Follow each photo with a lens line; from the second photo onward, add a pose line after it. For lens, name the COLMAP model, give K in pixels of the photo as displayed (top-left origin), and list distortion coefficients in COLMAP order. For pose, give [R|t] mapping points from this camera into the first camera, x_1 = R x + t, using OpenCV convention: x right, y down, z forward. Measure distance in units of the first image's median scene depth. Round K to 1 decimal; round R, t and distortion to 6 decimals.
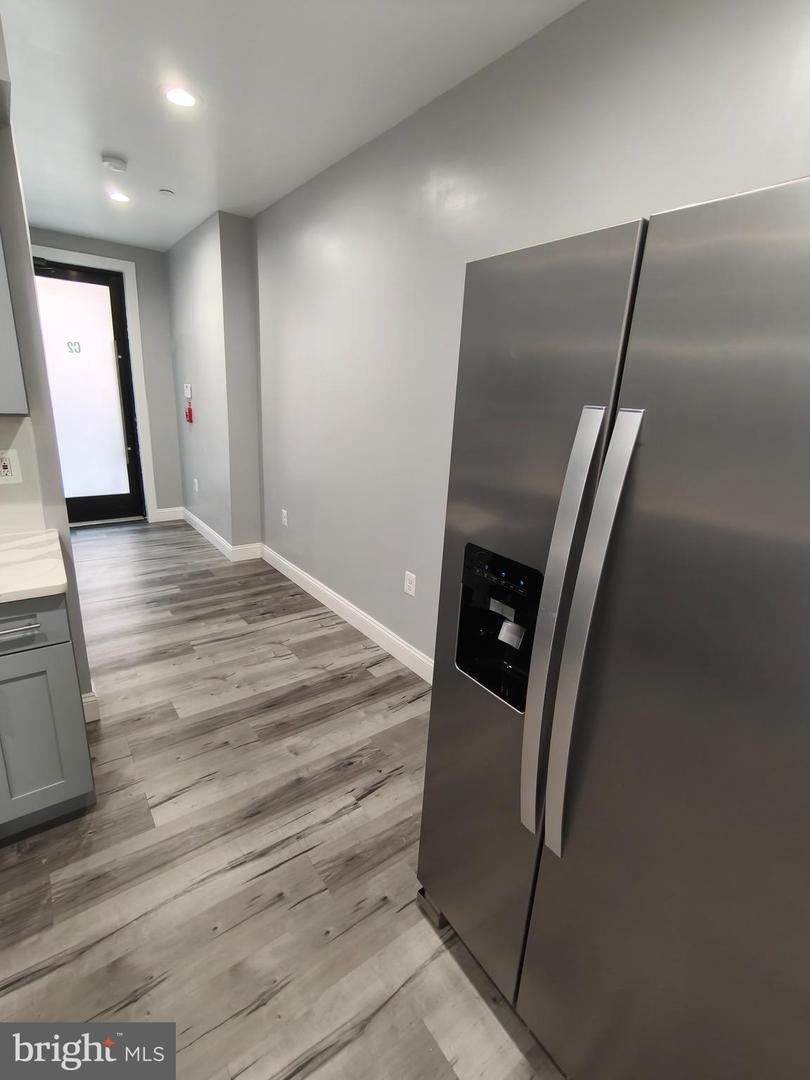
lens RADIAL K [[502.8, 0, 394.8], [0, 502.8, 537.3], [0, 0, 1]] dist [-0.001748, 0.006585]
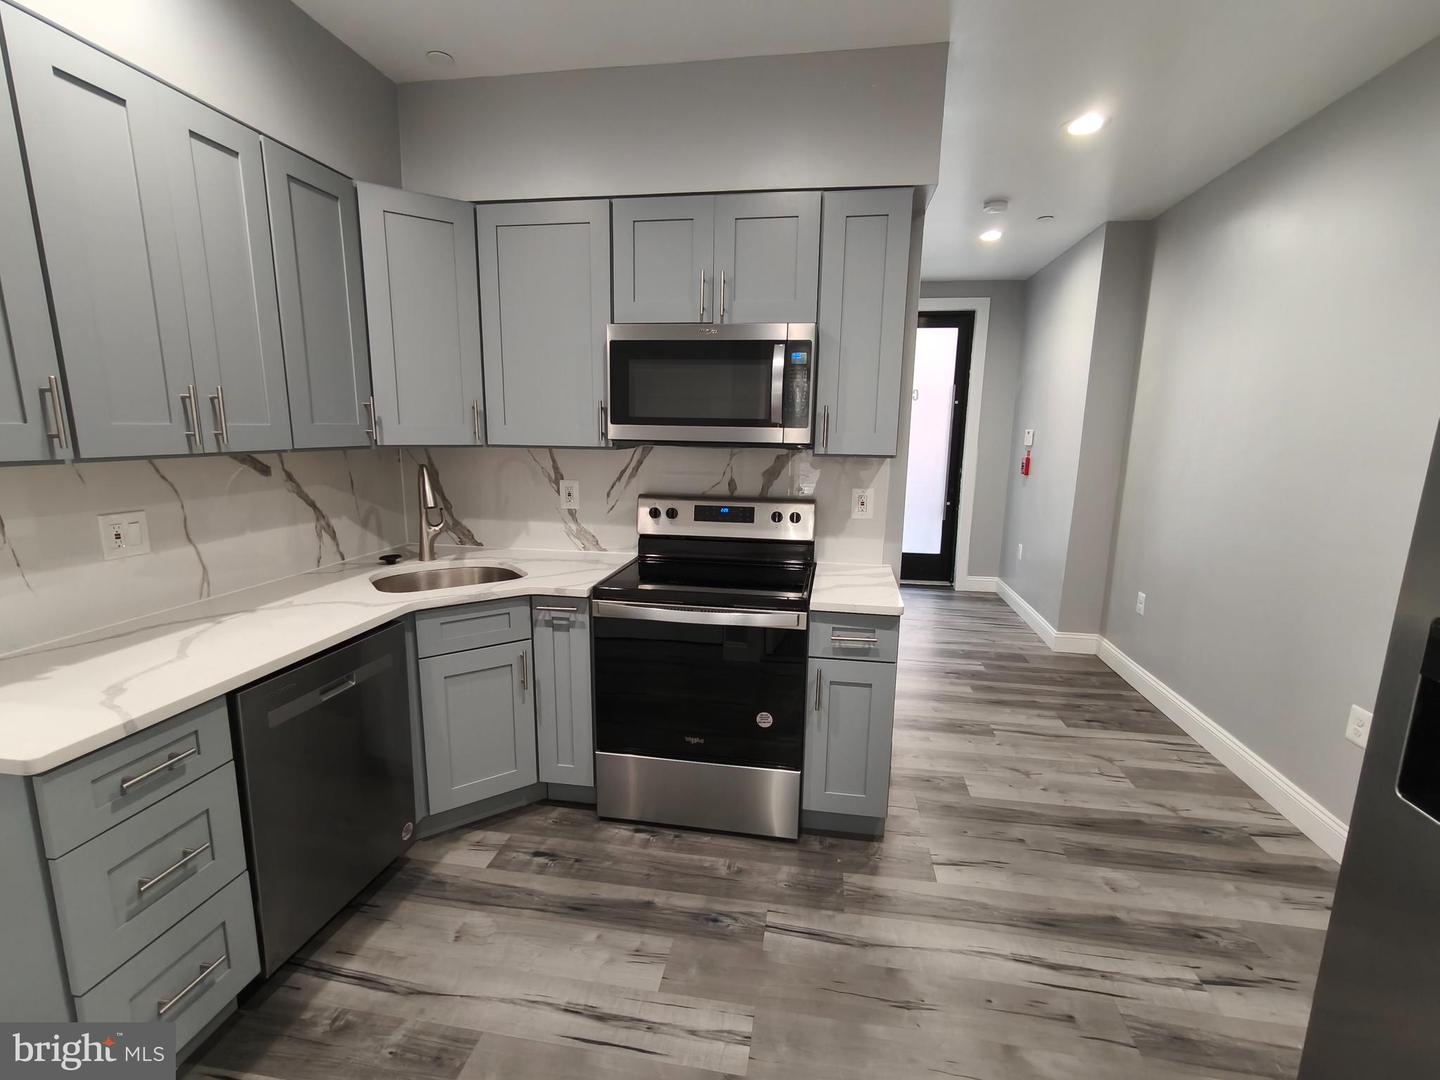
lens RADIAL K [[670.4, 0, 715.0], [0, 670.4, 553.8], [0, 0, 1]] dist [-0.001748, 0.006585]
pose [[0.701148, 0.098994, -0.706110, 0.042265], [-0.180946, 0.982599, -0.041917, 0.067774], [0.689674, 0.157158, 0.706860, -0.192346]]
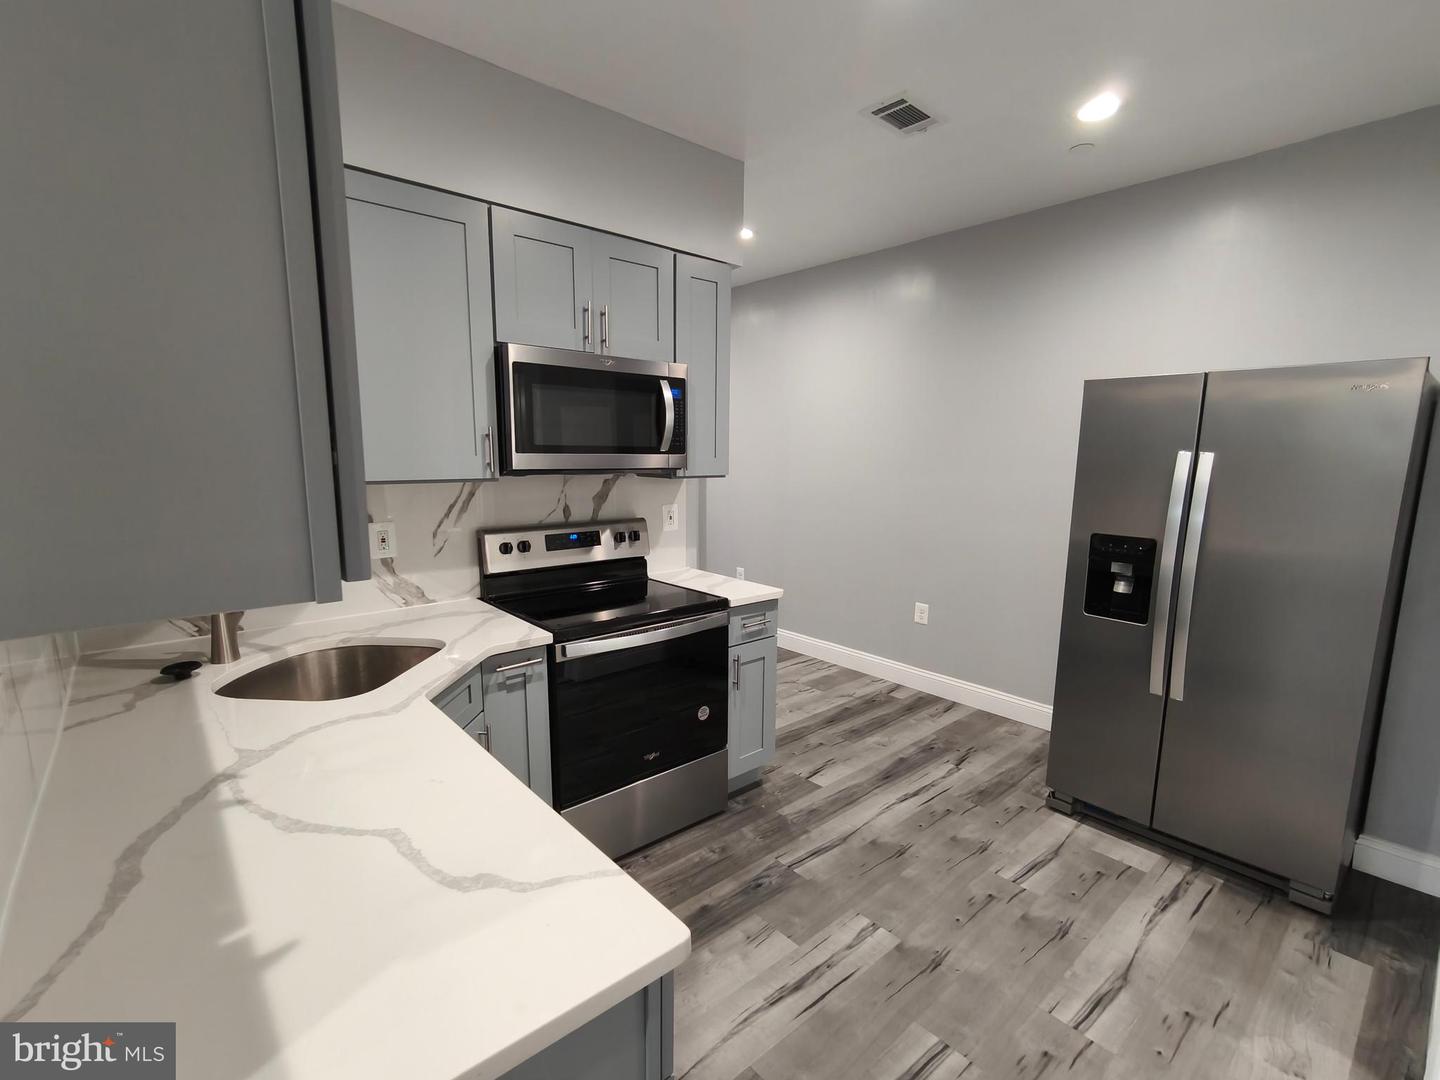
lens RADIAL K [[670.4, 0, 716.8], [0, 670.4, 554.0], [0, 0, 1]] dist [-0.001748, 0.006585]
pose [[0.995194, -0.052394, 0.082722, -0.594700], [0.062274, 0.990604, -0.121761, 0.125046], [-0.075565, 0.126327, 0.989106, -0.516726]]
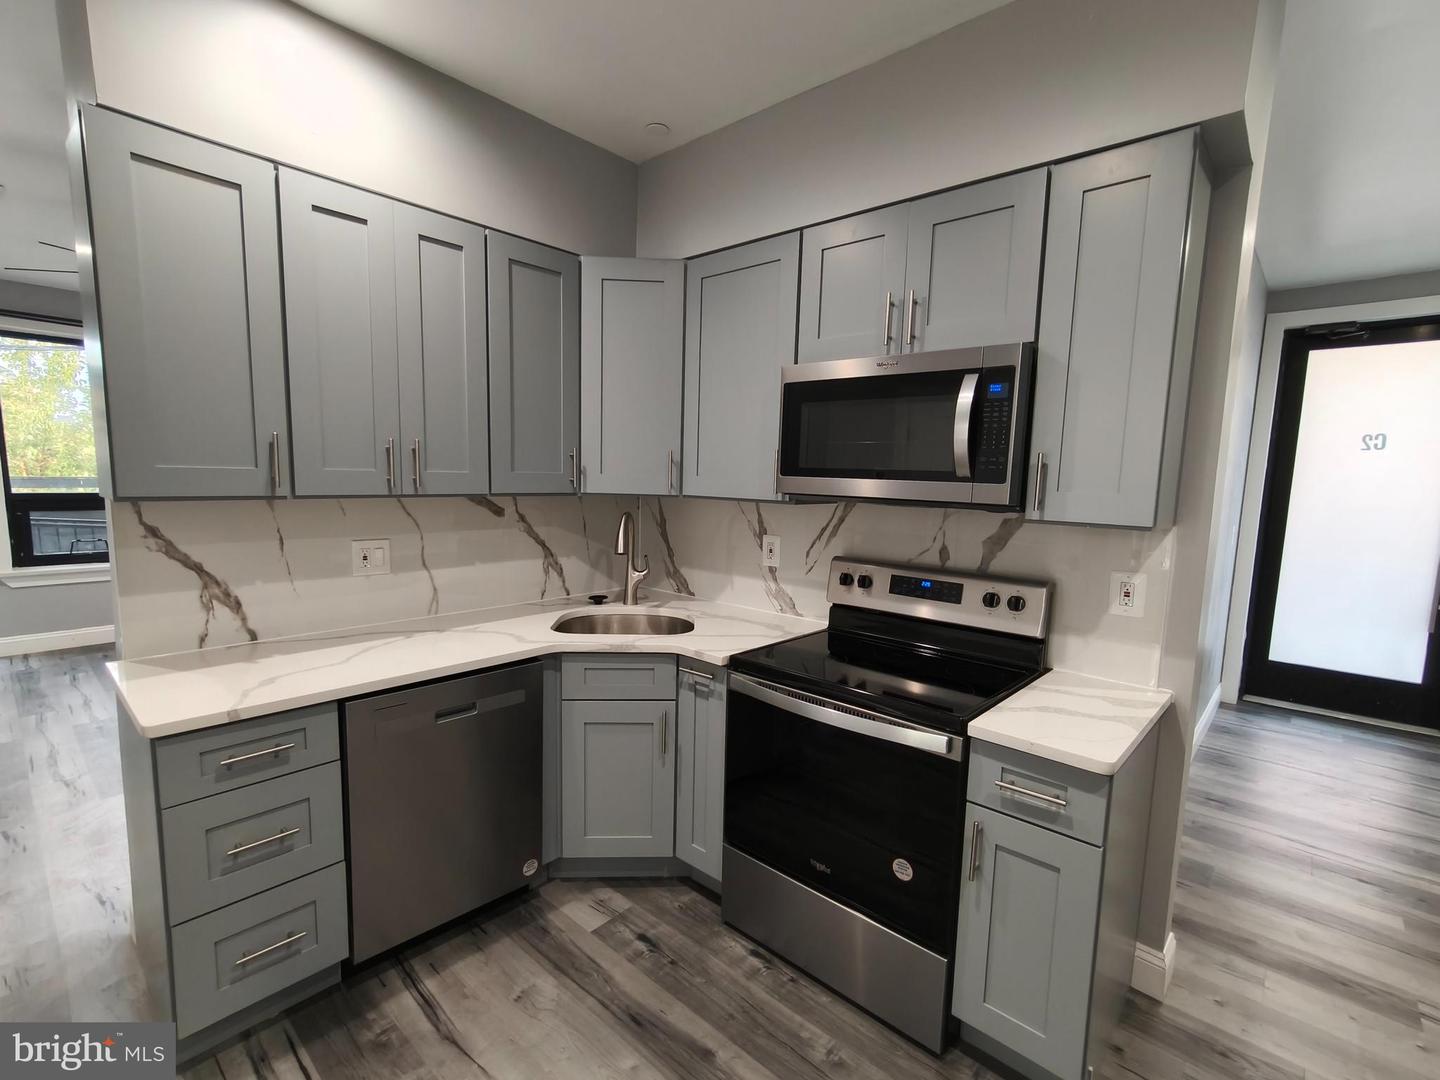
lens RADIAL K [[670.4, 0, 713.5], [0, 670.4, 553.1], [0, 0, 1]] dist [-0.001748, 0.006585]
pose [[0.207097, 0.078176, -0.975192, 0.065876], [-0.288374, 0.957392, 0.015509, -0.024616], [0.934854, 0.278008, 0.220817, 0.121283]]
